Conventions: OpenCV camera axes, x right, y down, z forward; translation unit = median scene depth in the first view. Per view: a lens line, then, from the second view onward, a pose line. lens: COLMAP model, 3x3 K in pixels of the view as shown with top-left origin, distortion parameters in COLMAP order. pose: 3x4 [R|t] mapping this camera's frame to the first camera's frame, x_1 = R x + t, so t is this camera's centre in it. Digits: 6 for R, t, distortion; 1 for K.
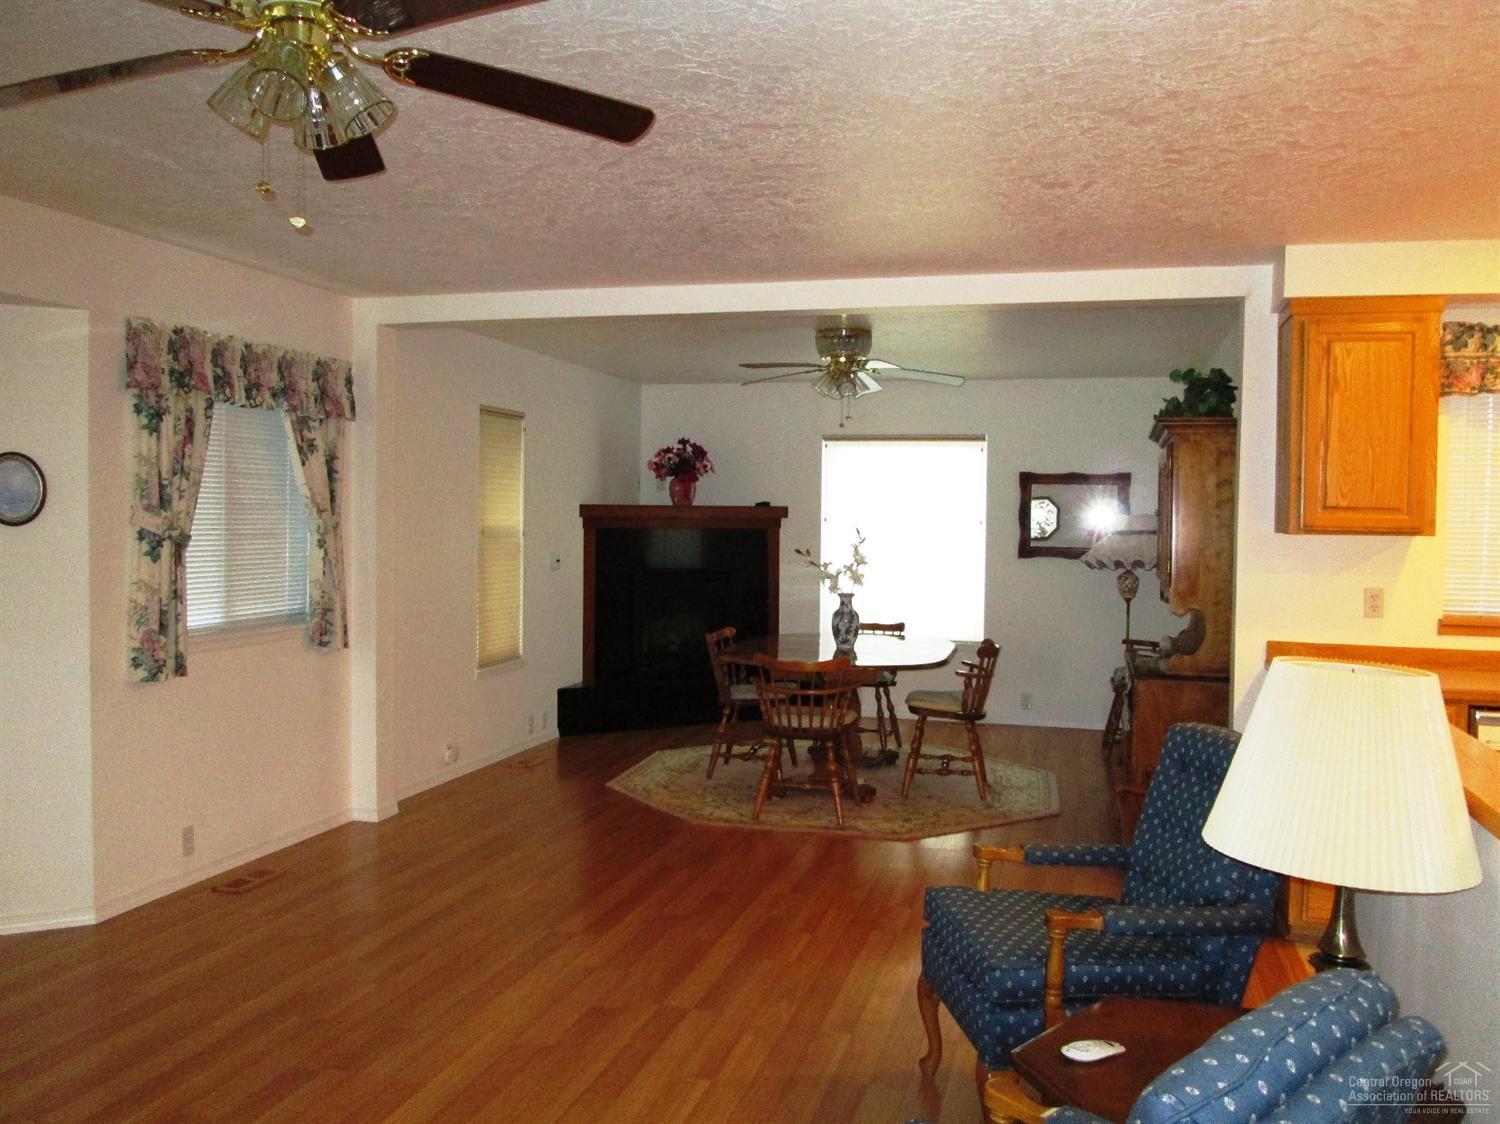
lens RADIAL K [[1226.5, 0, 746.7], [0, 1226.5, 587.1], [0, 0, 1]] dist [-0.047885, 0.001147]
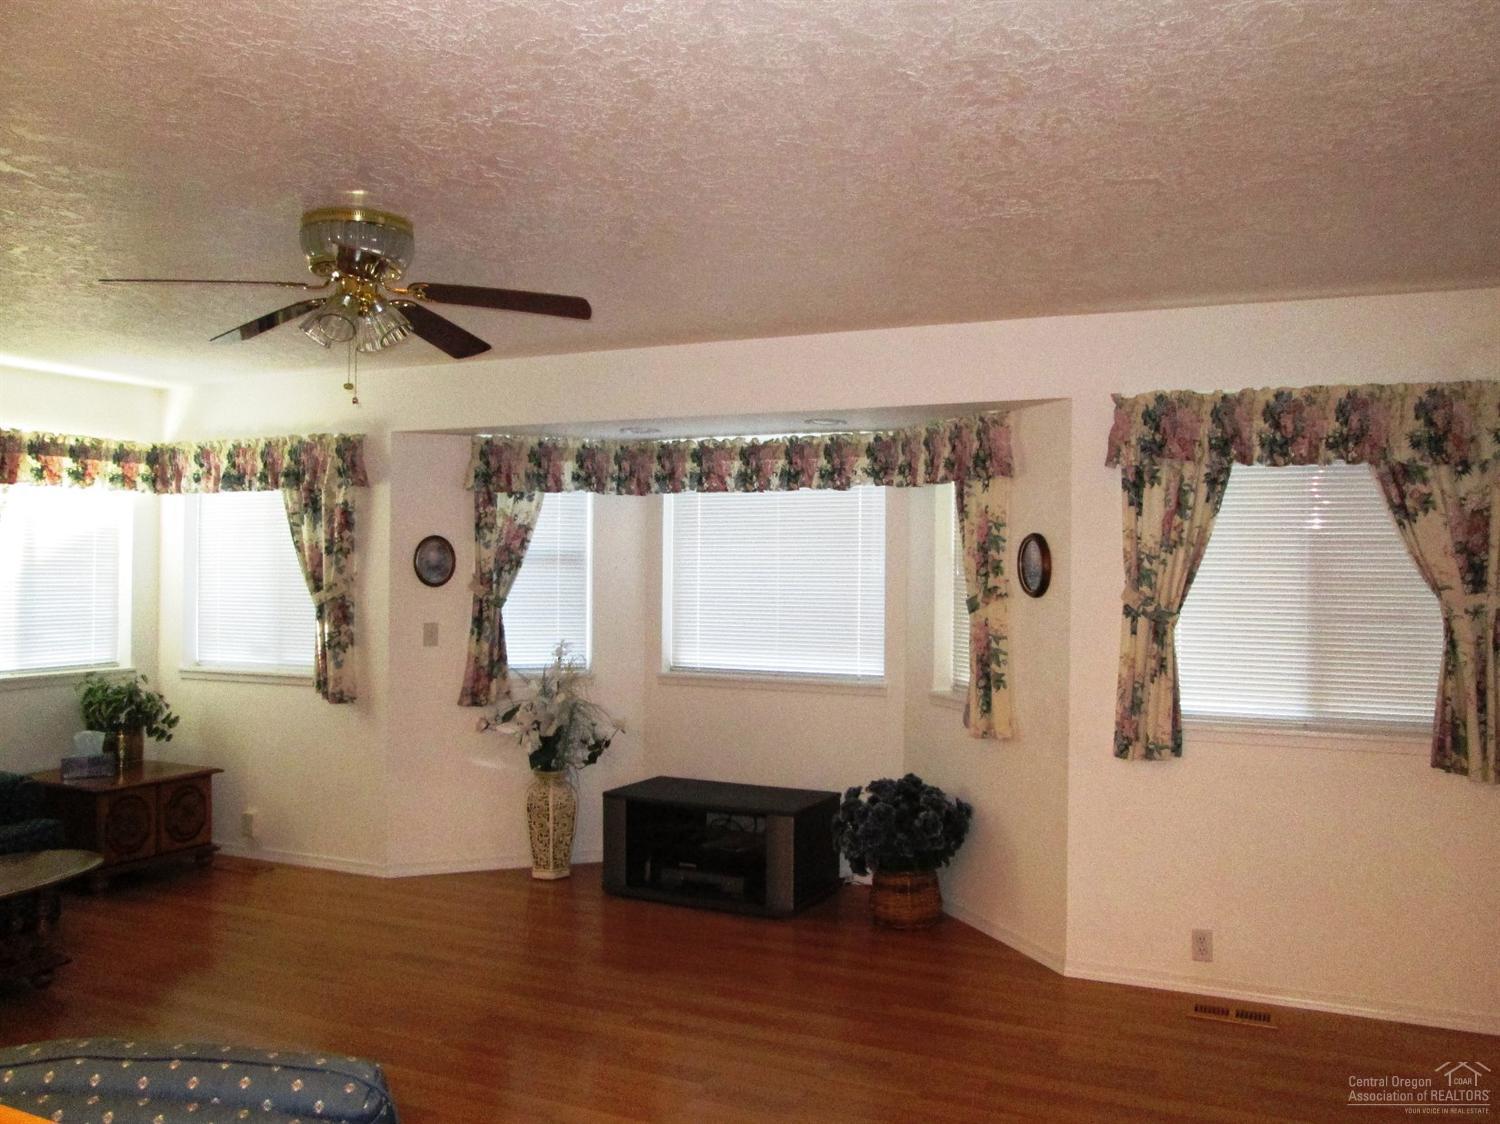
lens RADIAL K [[1199.9, 0, 750.0], [0, 1199.9, 562.0], [0, 0, 1]] dist [-0.056999, 0.002652]
pose [[-0.151323, -0.008273, -0.988450, 0.266242], [-0.069171, 0.997602, 0.002240, -0.032199], [0.986061, 0.068711, -0.151532, 0.434040]]
